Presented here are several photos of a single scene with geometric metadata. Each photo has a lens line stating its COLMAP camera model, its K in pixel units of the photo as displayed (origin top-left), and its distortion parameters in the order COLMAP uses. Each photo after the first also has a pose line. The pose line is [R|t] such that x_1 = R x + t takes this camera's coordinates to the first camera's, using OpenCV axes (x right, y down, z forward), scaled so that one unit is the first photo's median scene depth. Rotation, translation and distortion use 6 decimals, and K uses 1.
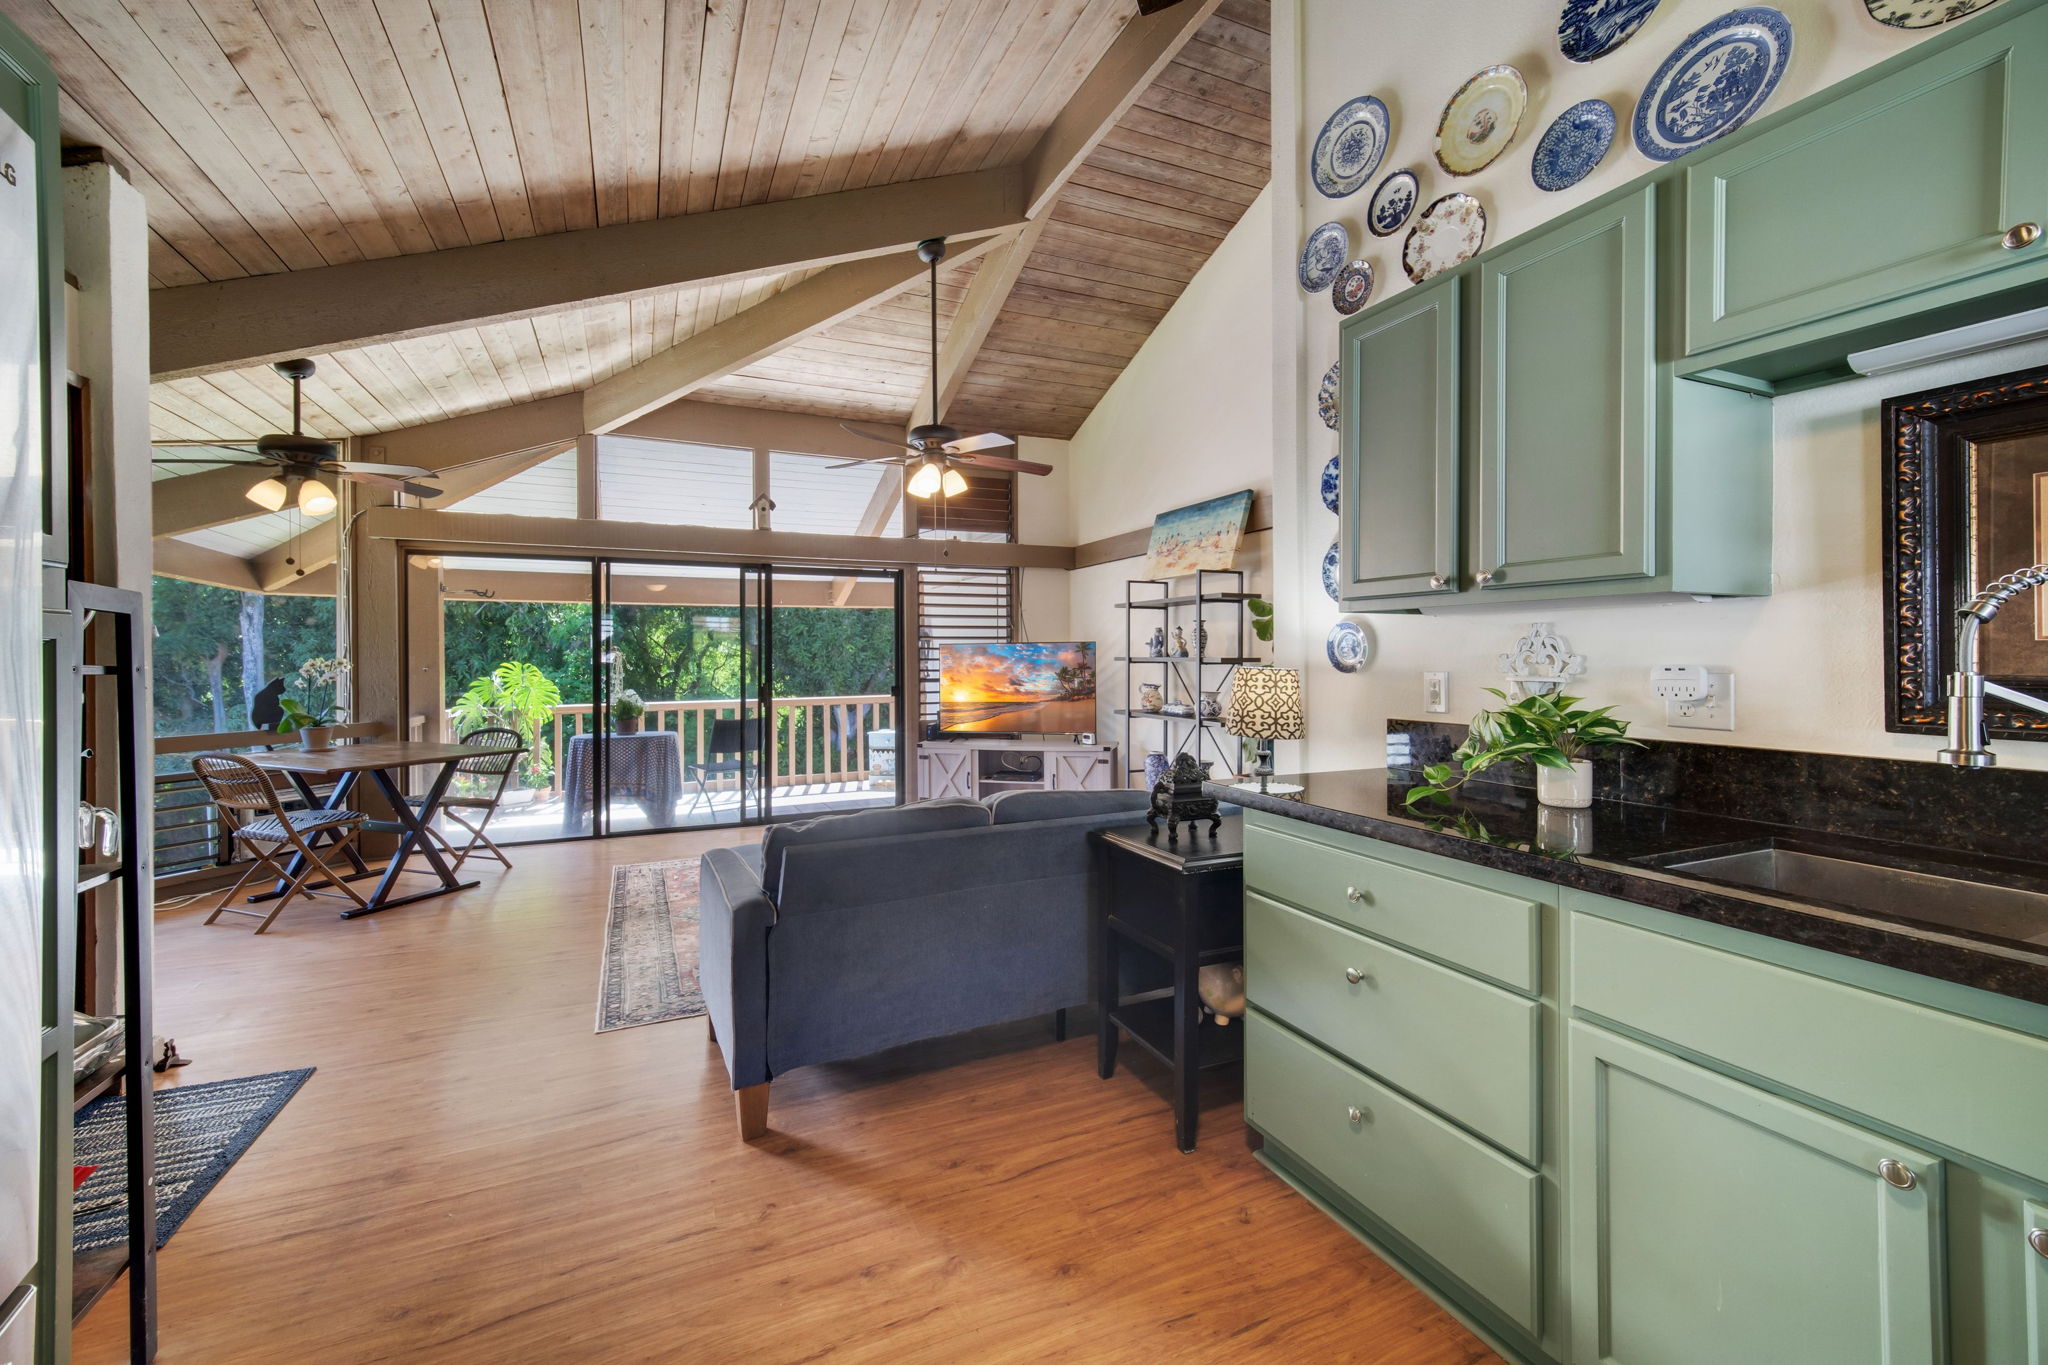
lens RADIAL K [[850.0, 0, 1034.0], [0, 850.0, 666.2], [0, 0, 1]] dist [0.003705, 0.000001]
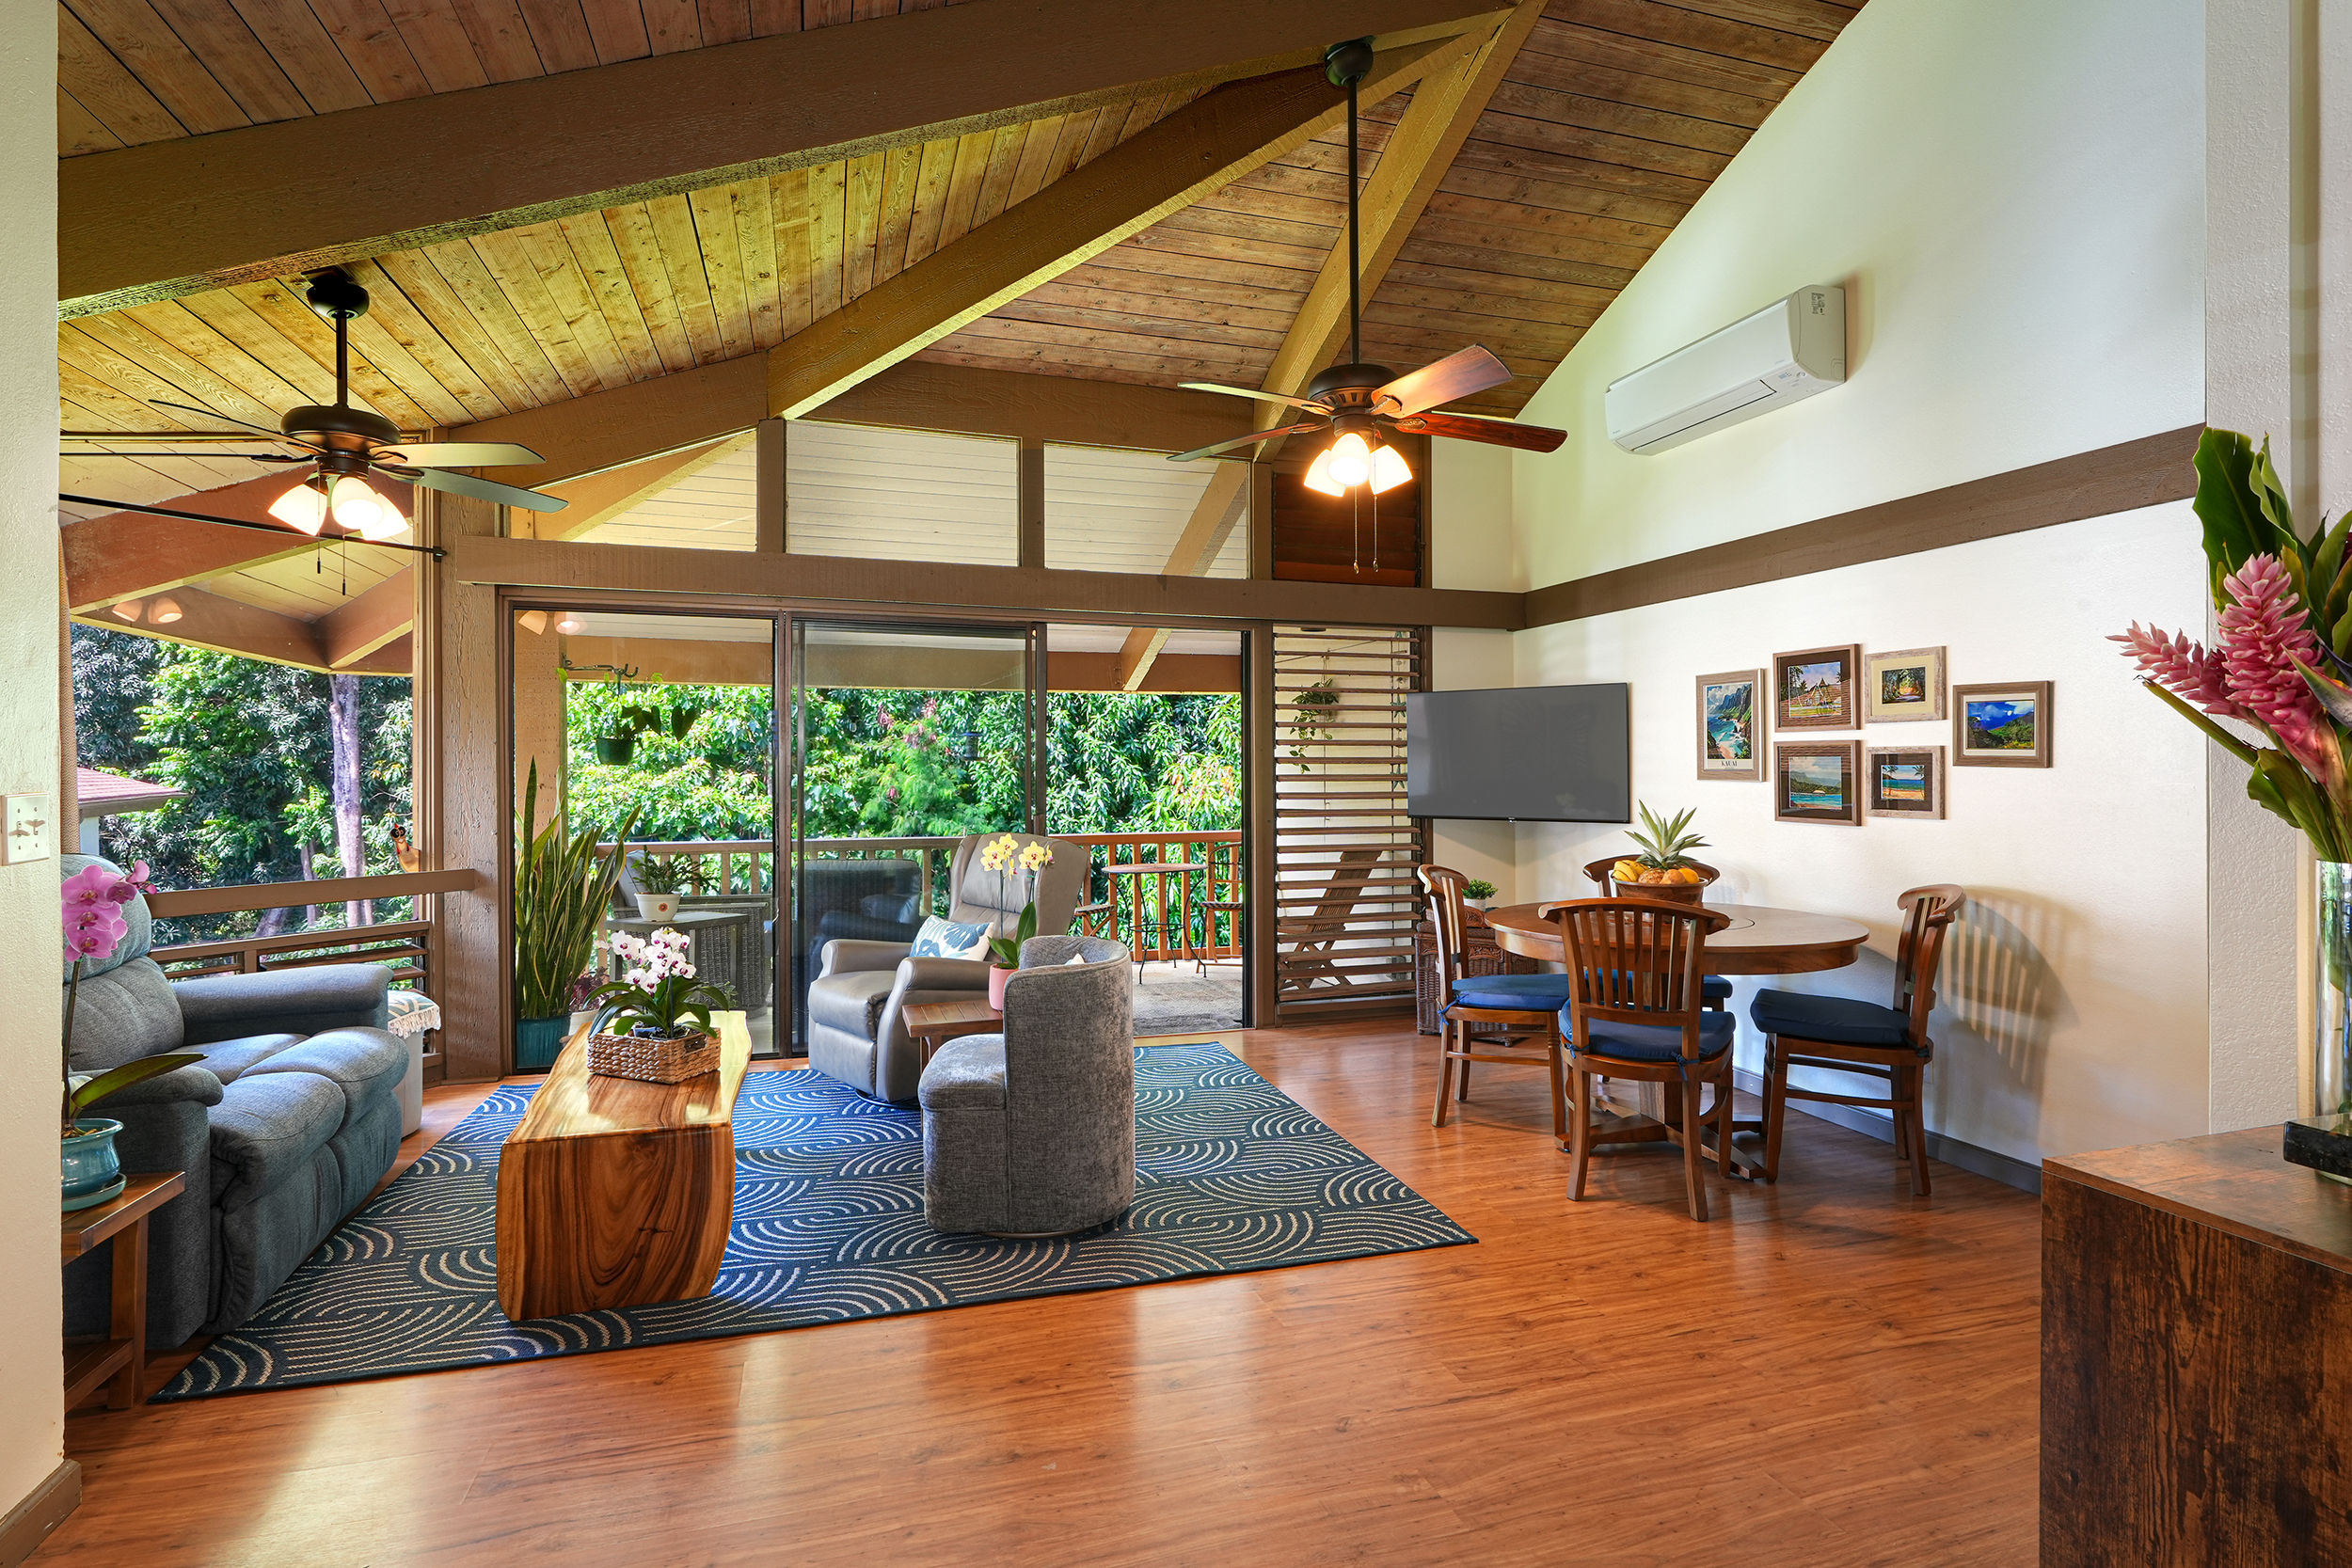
lens RADIAL K [[1158.1, 0, 1171.5], [0, 1158.1, 777.3], [0, 0, 1]] dist [-0.005408, 0.000308]
pose [[0.990498, 0.009914, -0.137167, -0.104371], [-0.010019, 0.999950, -0.000078, -0.006564], [0.137159, 0.001452, 0.990548, 0.178280]]
